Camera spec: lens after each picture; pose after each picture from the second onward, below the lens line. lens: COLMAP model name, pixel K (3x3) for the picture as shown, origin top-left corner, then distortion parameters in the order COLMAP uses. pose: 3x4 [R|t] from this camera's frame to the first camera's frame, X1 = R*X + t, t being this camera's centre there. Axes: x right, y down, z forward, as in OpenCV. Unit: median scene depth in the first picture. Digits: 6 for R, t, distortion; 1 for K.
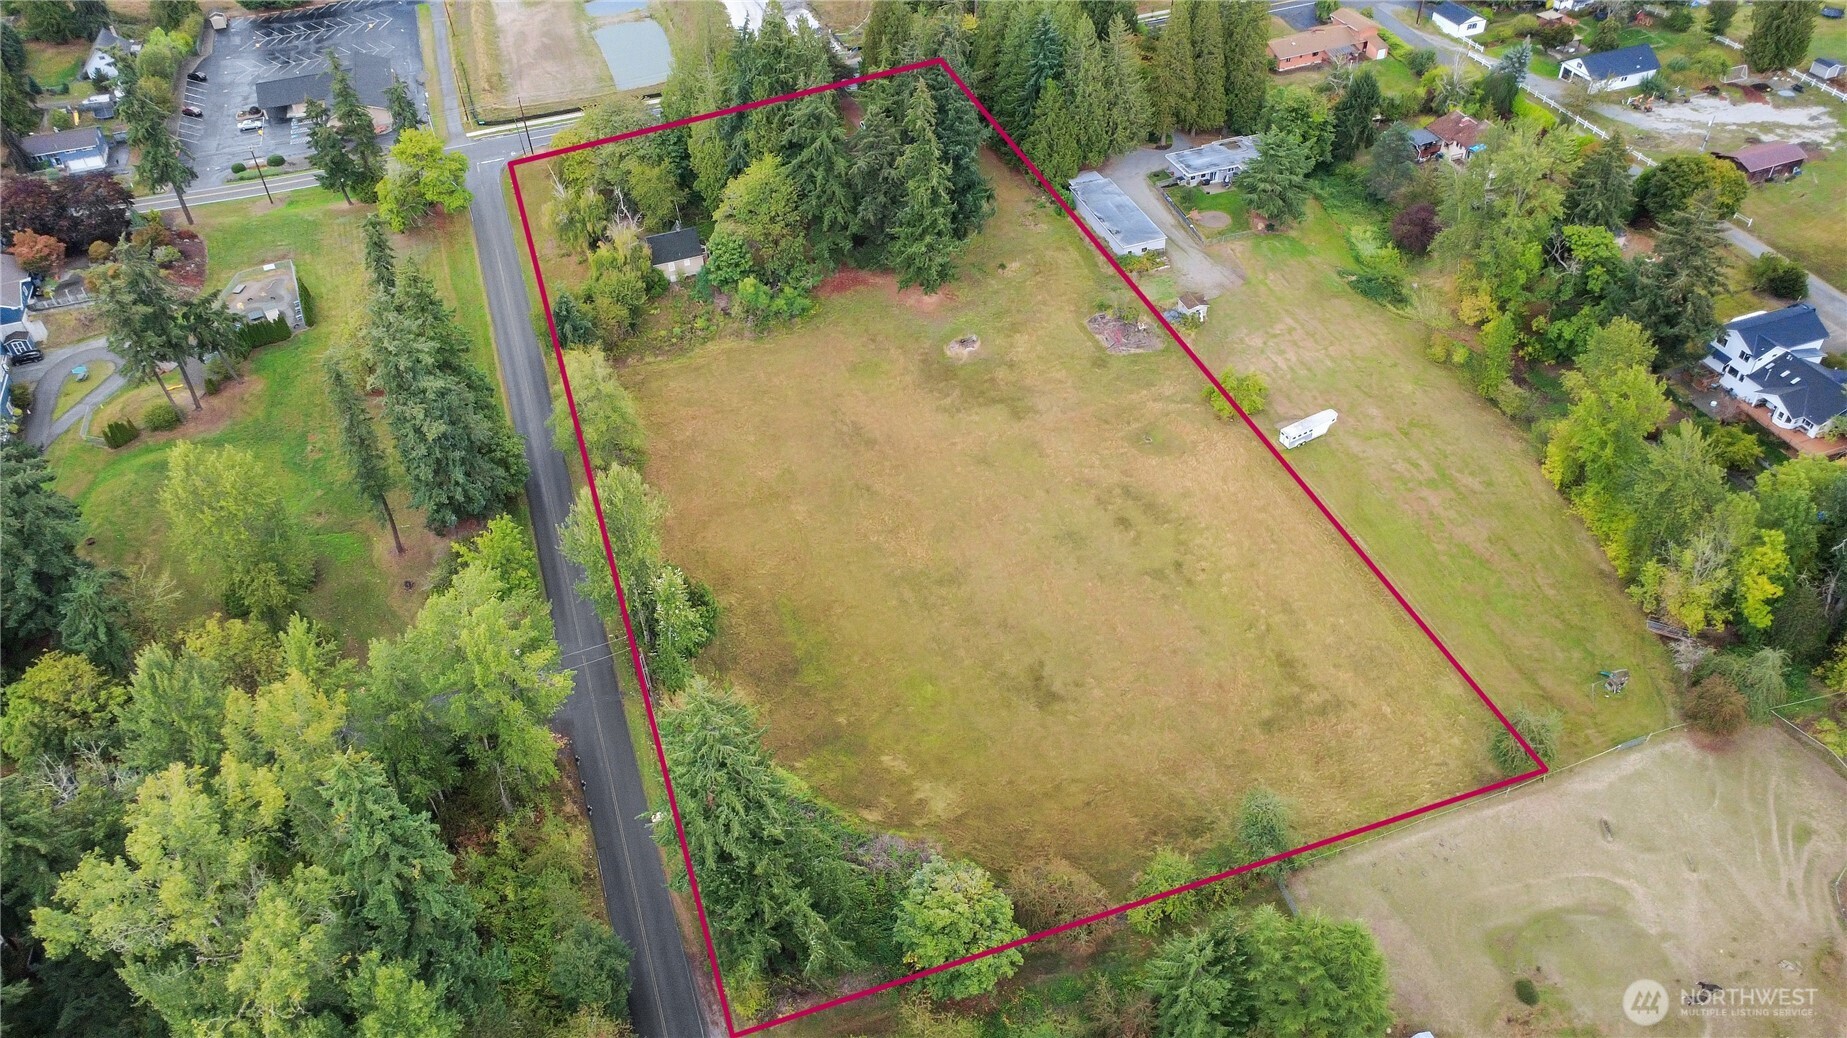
lens RADIAL K [[1344.3, 0, 923.5], [0, 1344.3, 519.0], [0, 0, 1]] dist [-0.000726, -0.002073]
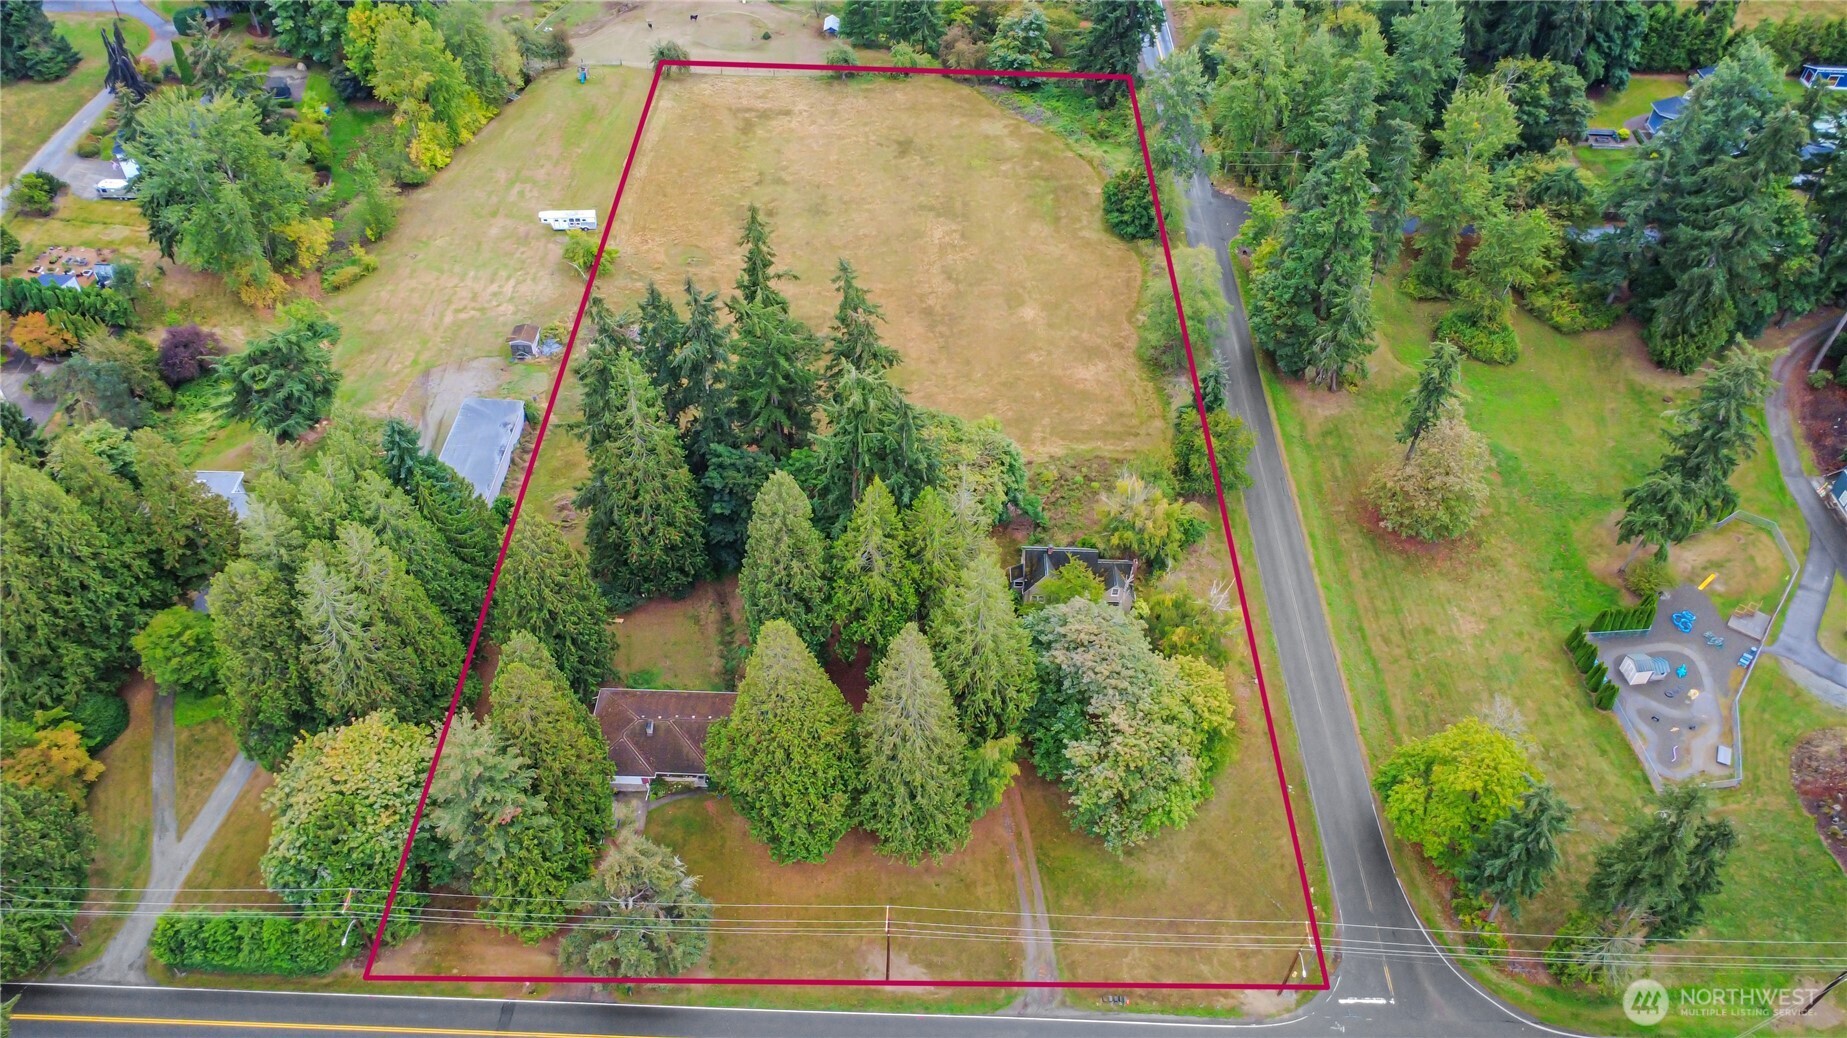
lens RADIAL K [[1344.3, 0, 923.5], [0, 1344.3, 519.0], [0, 0, 1]] dist [-0.000726, -0.002073]
pose [[-0.938531, -0.249236, 0.238833, -0.307740], [0.223679, 0.087885, 0.970693, -1.009947], [-0.262921, 0.964447, -0.026734, 1.117694]]
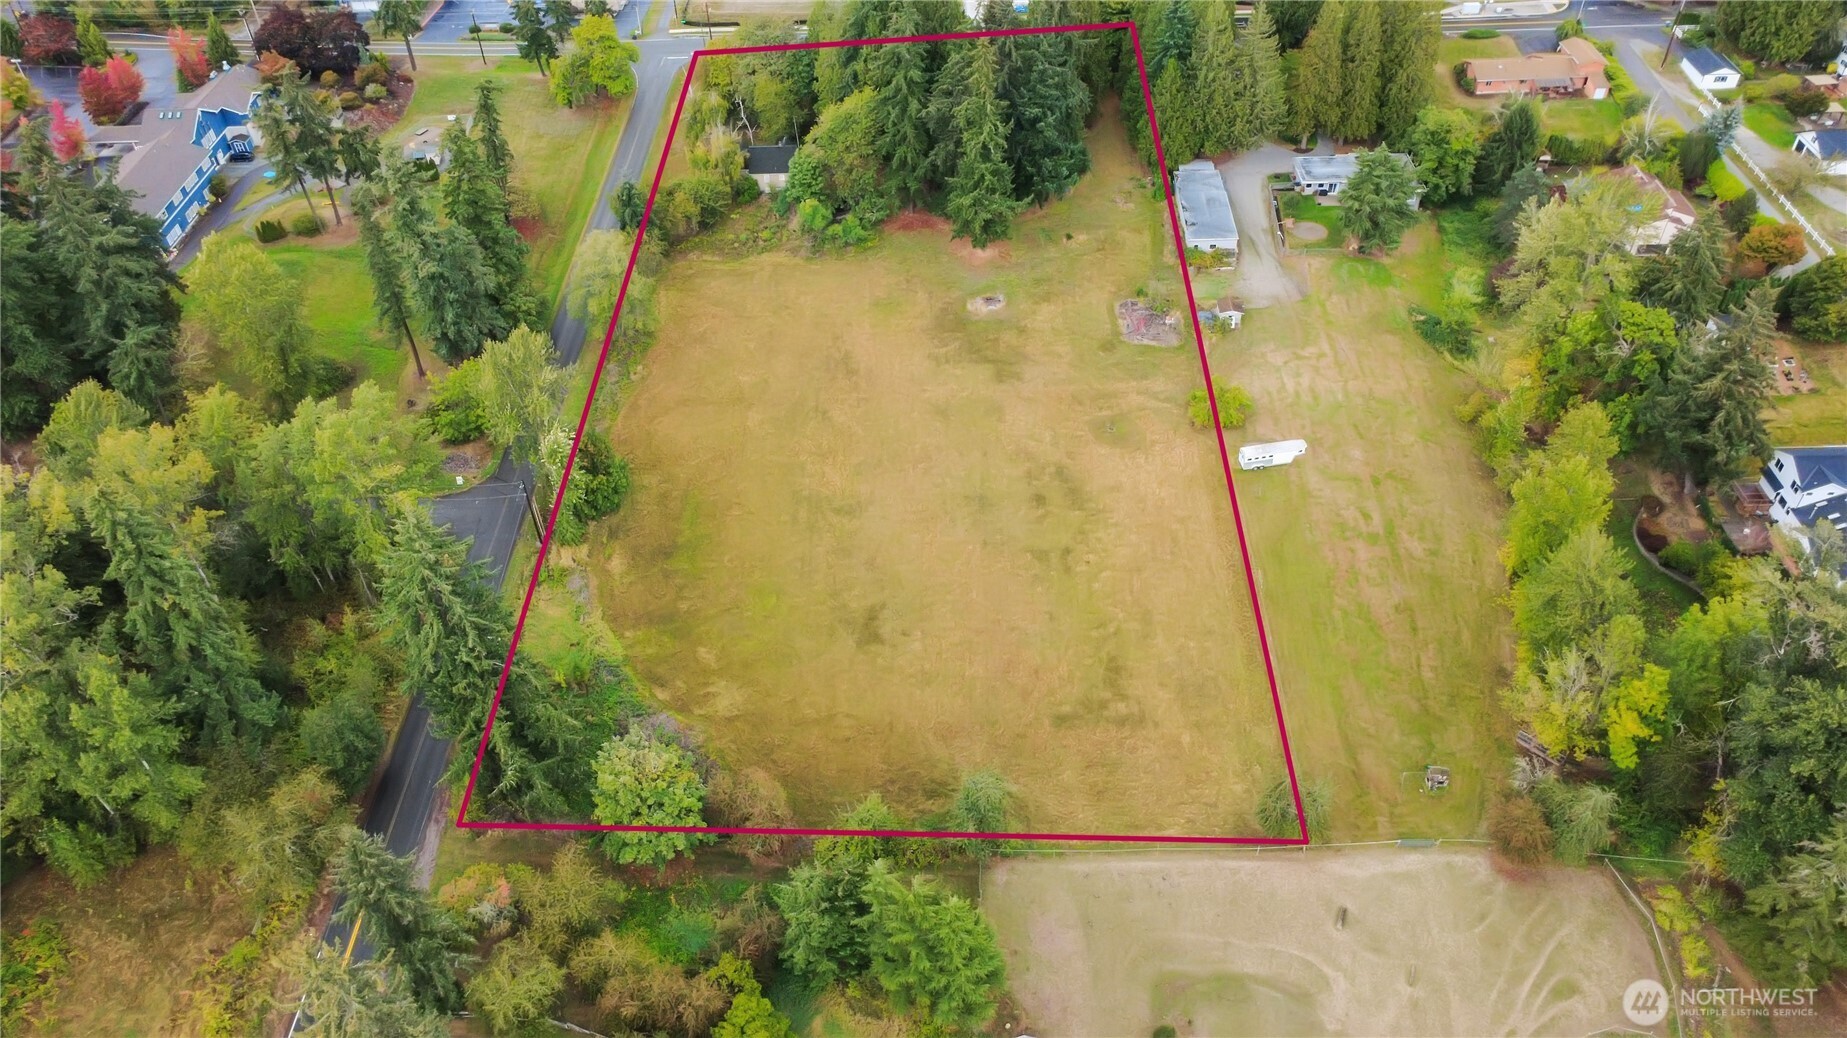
lens RADIAL K [[1346.4, 0, 922.0], [0, 1346.4, 515.6], [0, 0, 1]] dist [-0.002623, 0.003379]
pose [[0.938841, 0.237920, -0.248940, 0.281969], [-0.231204, 0.971273, 0.056324, -0.019543], [0.255190, 0.004676, 0.966880, 0.007215]]
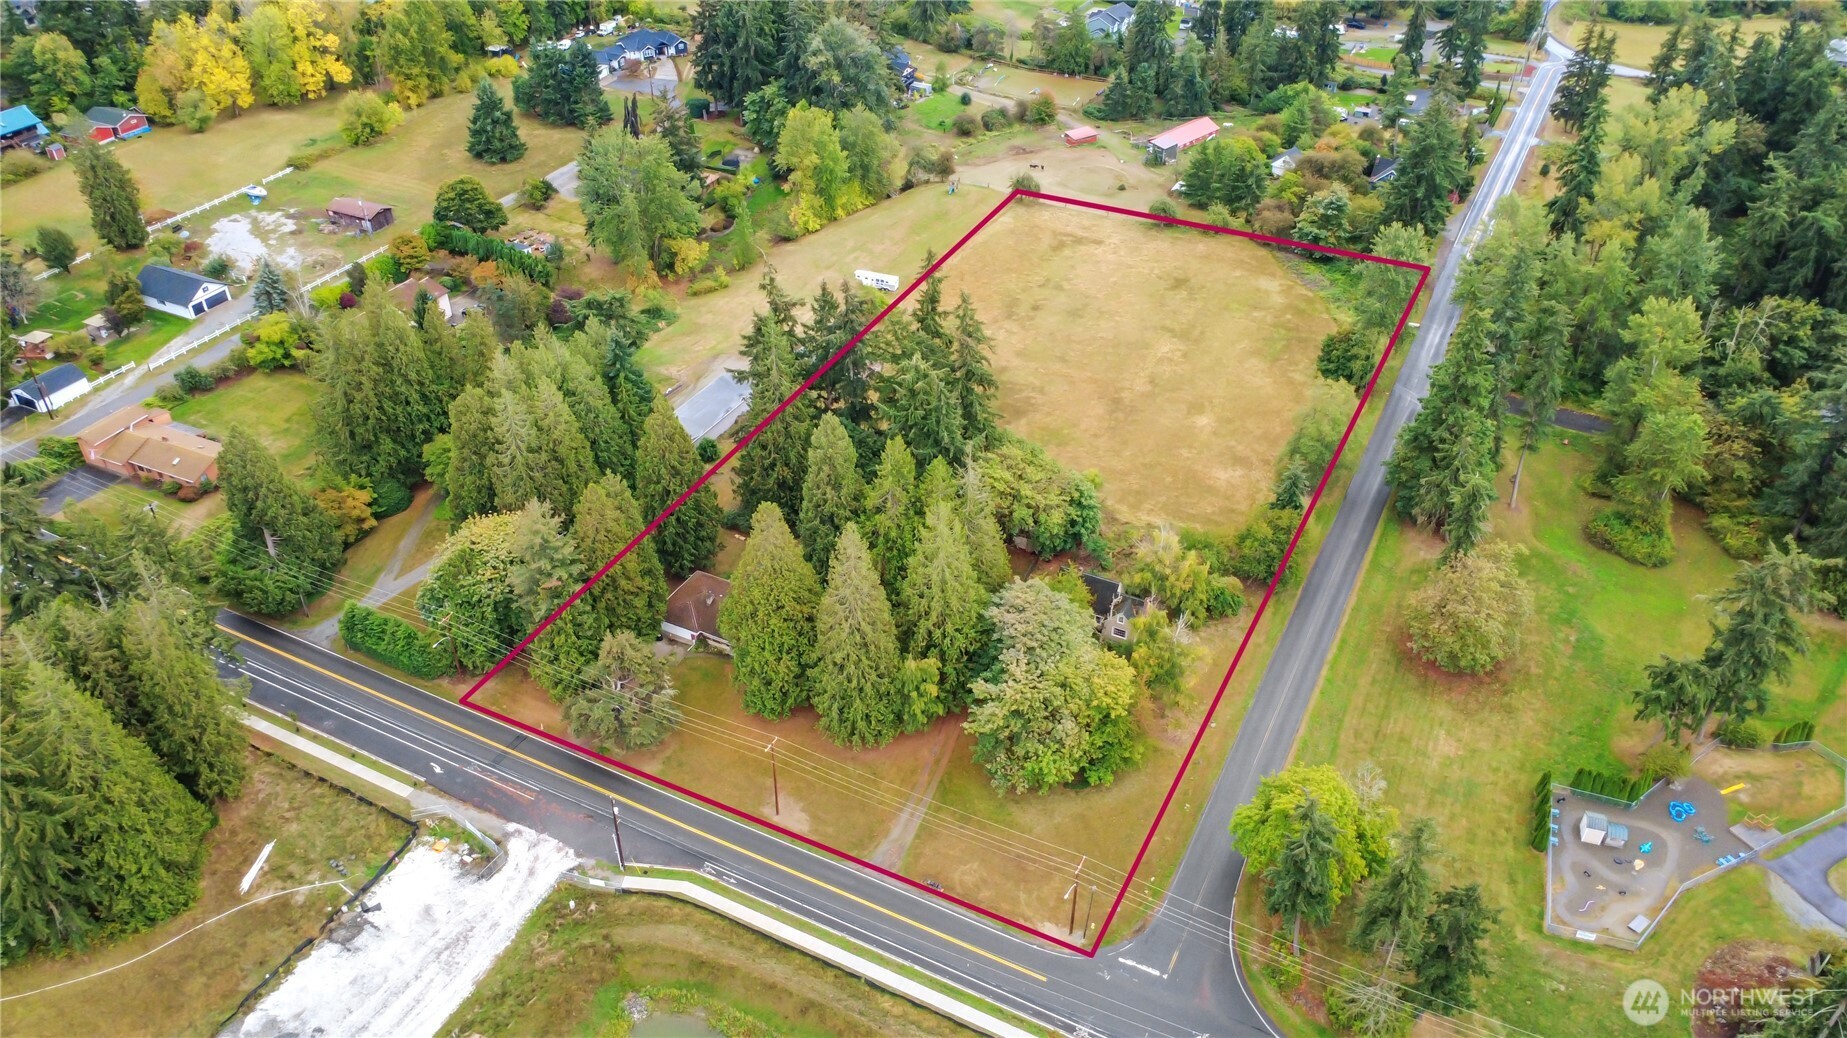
lens RADIAL K [[1344.3, 0, 923.5], [0, 1344.3, 519.0], [0, 0, 1]] dist [-0.000726, -0.002073]
pose [[-0.697549, -0.414318, 0.584607, -0.630093], [0.487026, 0.324296, 0.810949, -1.030385], [-0.525576, 0.850396, -0.024429, 1.141742]]
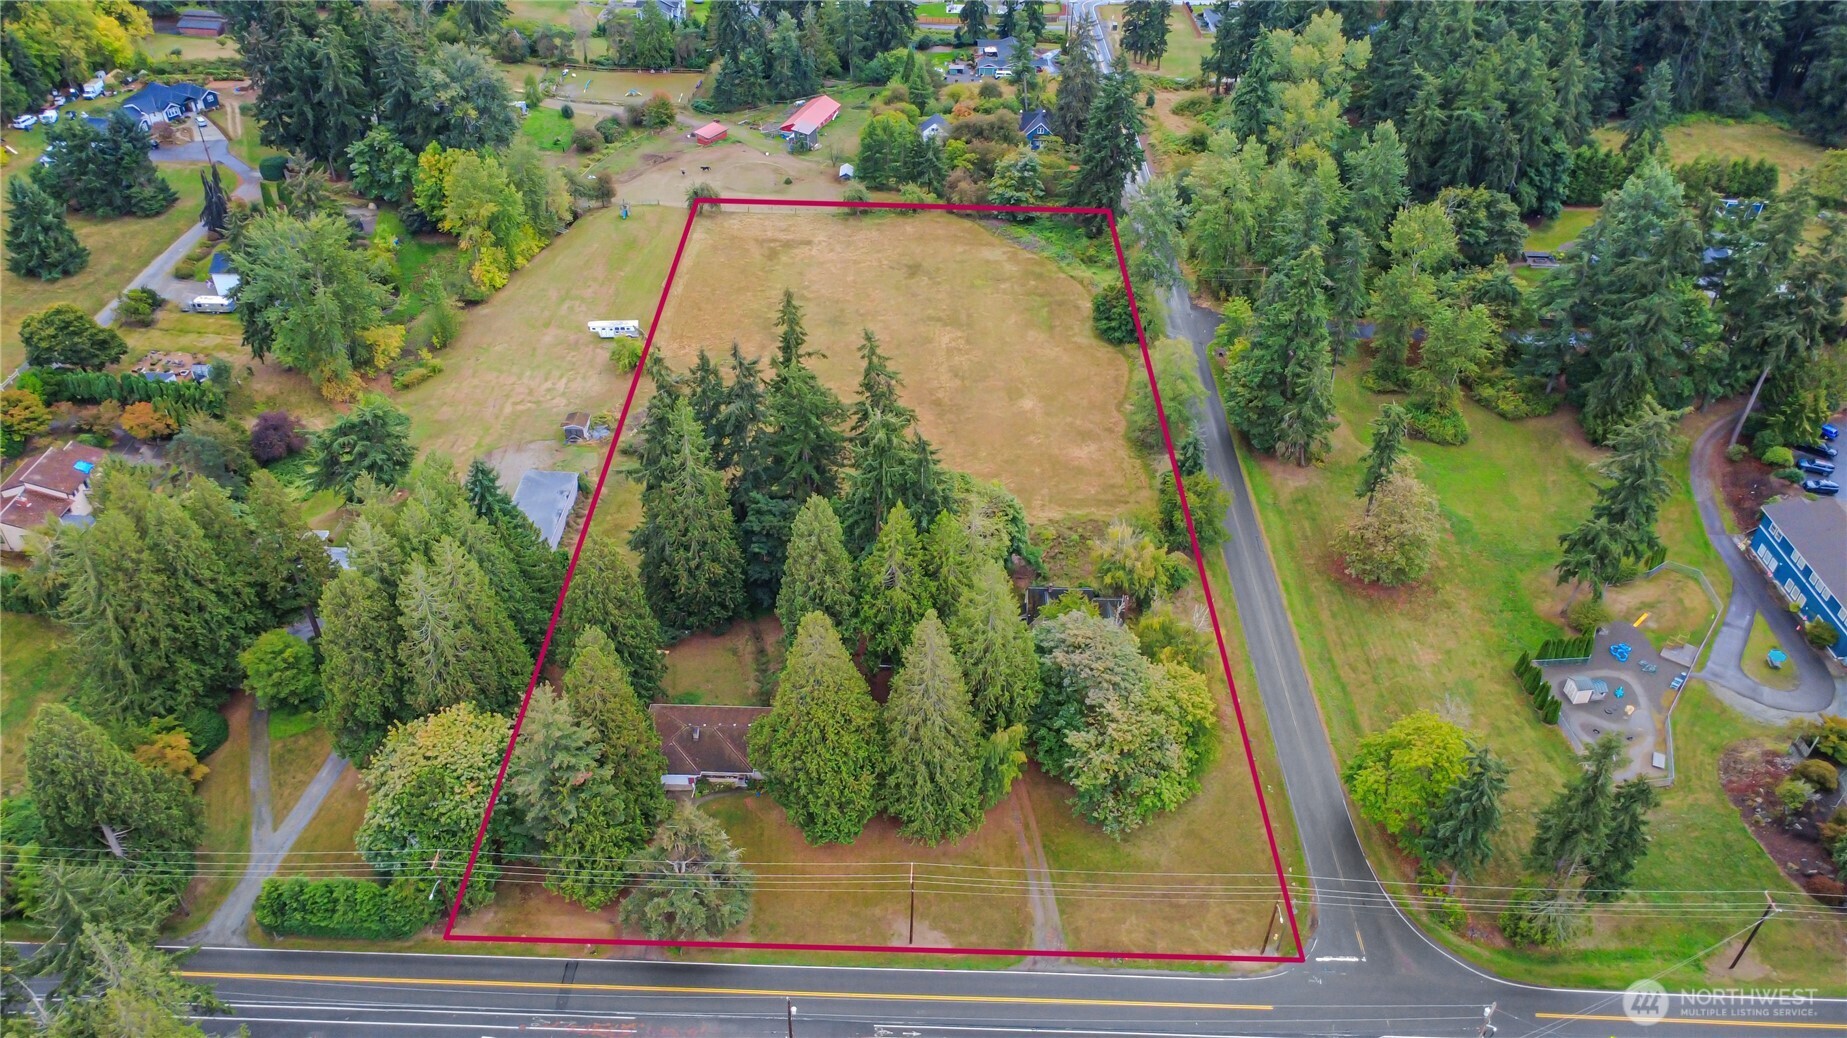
lens RADIAL K [[1344.3, 0, 923.5], [0, 1344.3, 519.0], [0, 0, 1]] dist [-0.000726, -0.002073]
pose [[-0.939773, -0.211970, 0.268132, -0.341980], [0.223888, 0.210993, 0.951502, -1.094724], [-0.258264, 0.954228, -0.150828, 1.203933]]
